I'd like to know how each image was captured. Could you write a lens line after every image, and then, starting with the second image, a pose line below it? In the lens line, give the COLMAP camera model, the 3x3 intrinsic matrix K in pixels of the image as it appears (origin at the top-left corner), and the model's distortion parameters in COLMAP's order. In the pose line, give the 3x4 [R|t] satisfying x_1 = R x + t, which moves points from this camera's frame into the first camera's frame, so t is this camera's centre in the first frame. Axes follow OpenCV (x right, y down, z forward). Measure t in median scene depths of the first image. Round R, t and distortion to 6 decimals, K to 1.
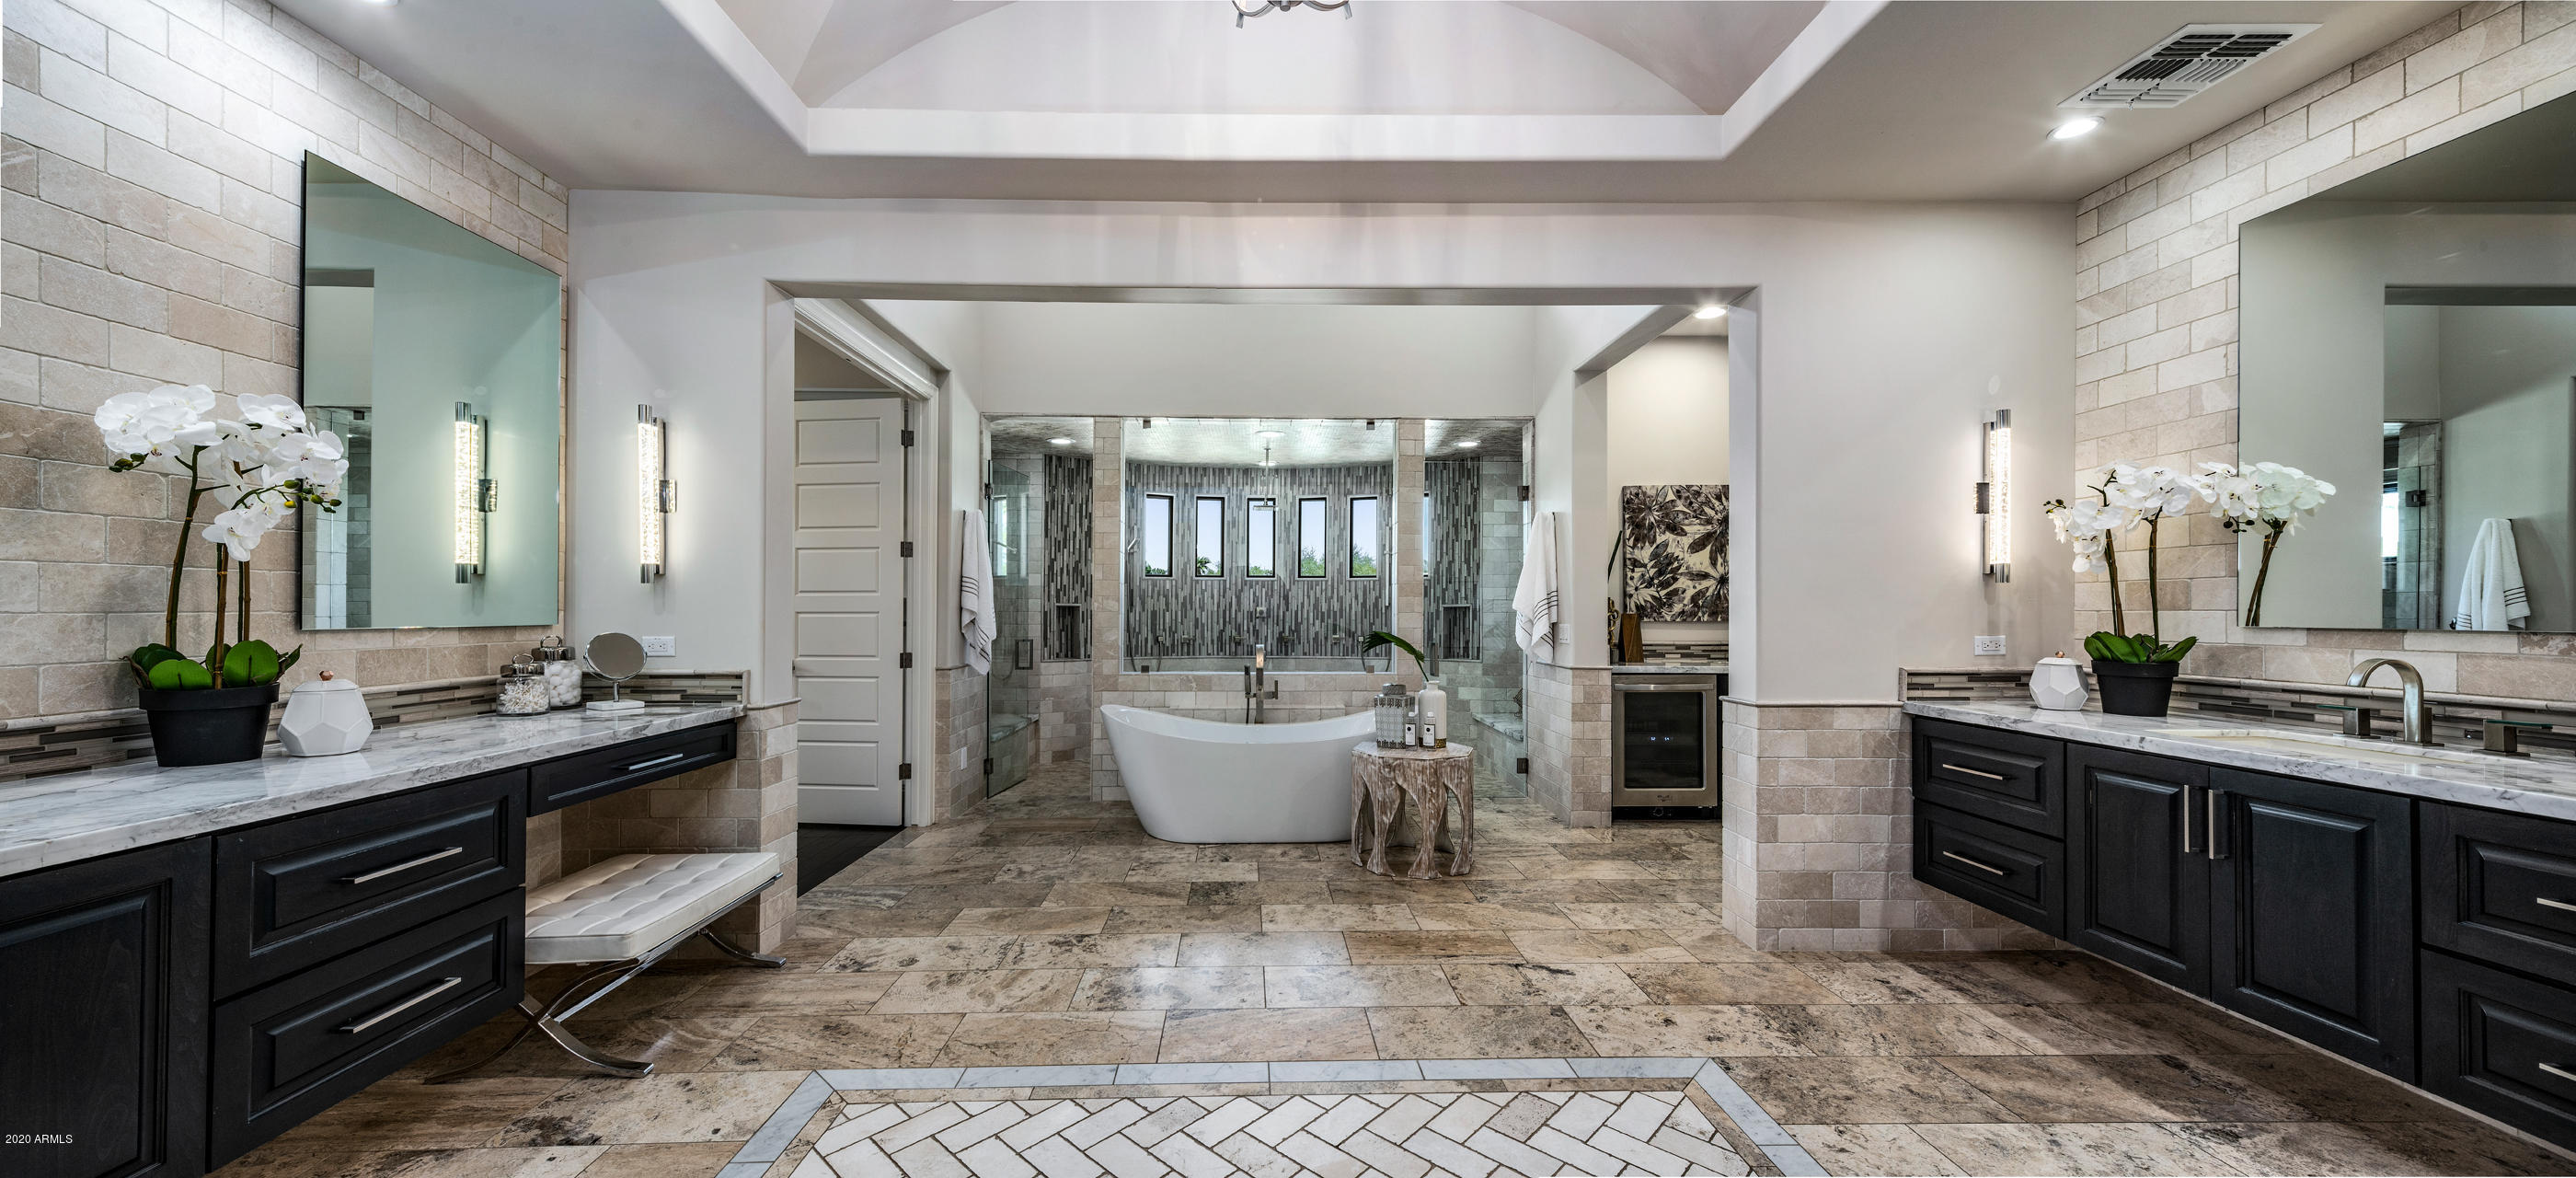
lens RADIAL K [[829.4, 0, 1275.9], [0, 829.4, 640.3], [0, 0, 1]] dist [0.009852, -0.000004]
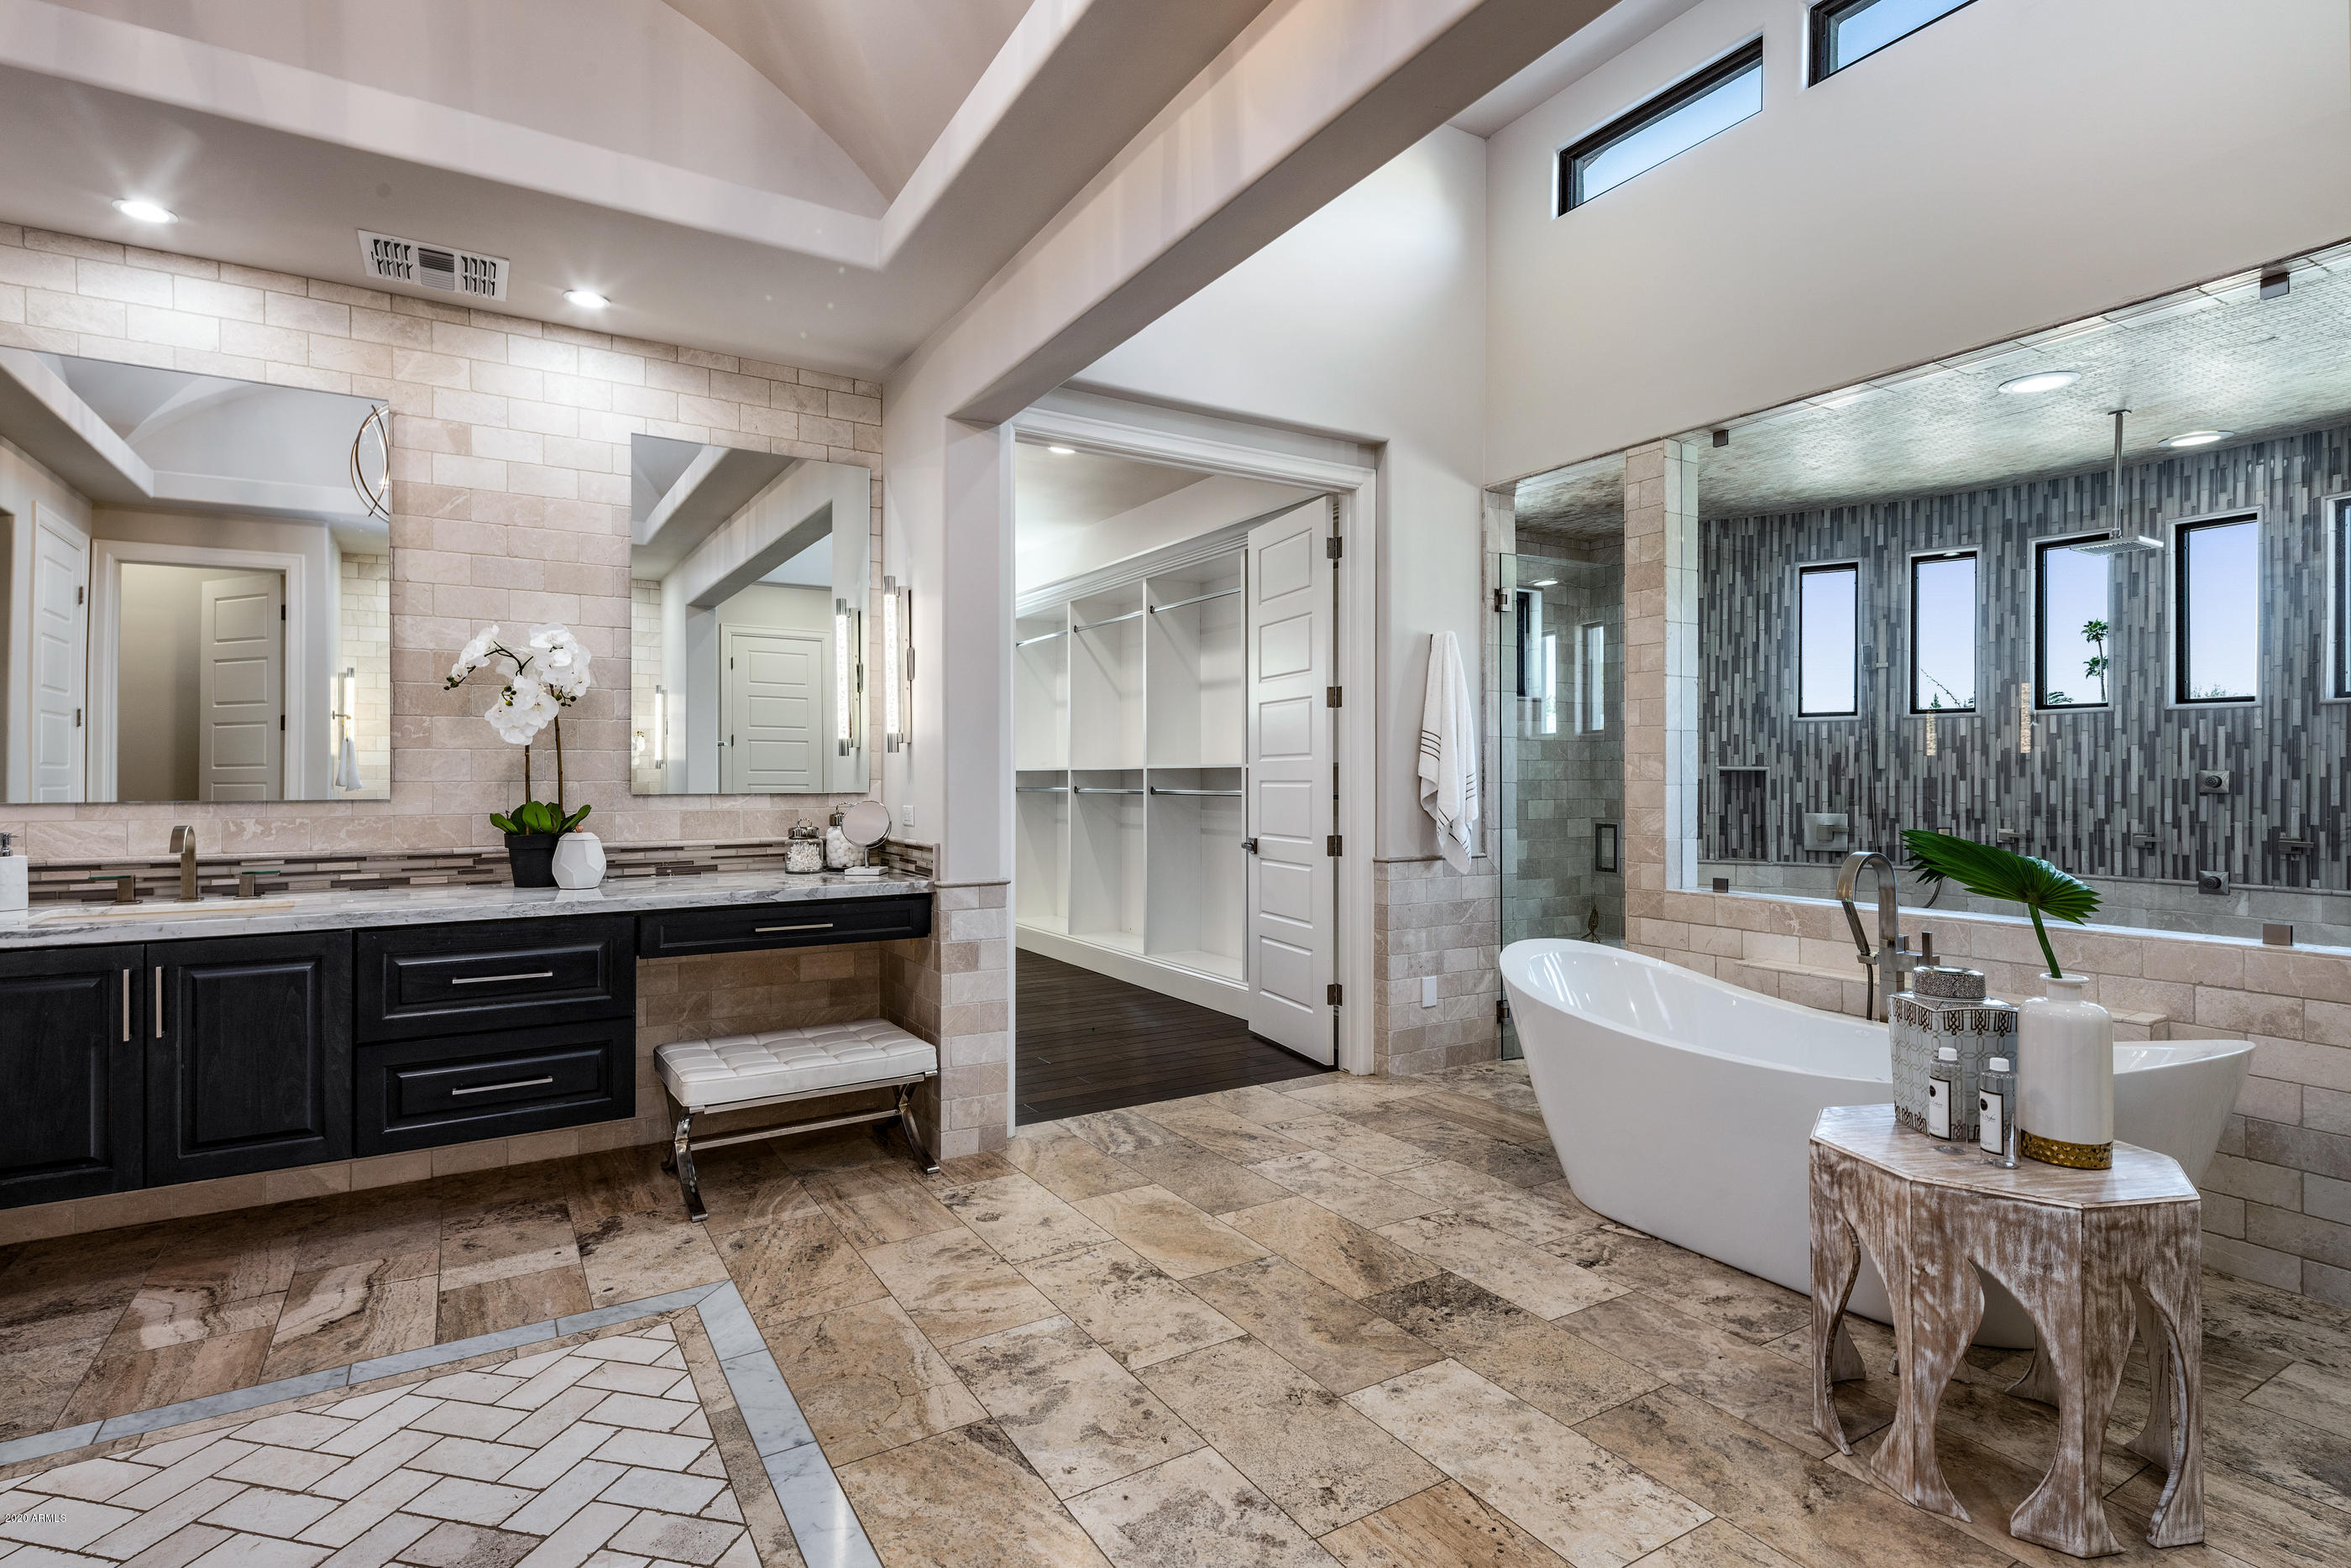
lens RADIAL K [[1137.5, 0, 1168.5], [0, 1137.5, 800.5], [0, 0, 1]] dist [0.020765, -0.000845]
pose [[0.506601, 0.018316, -0.861986, 0.679869], [-0.030715, 0.999523, 0.003187, -0.028558], [0.861633, 0.024862, 0.506922, 0.670216]]
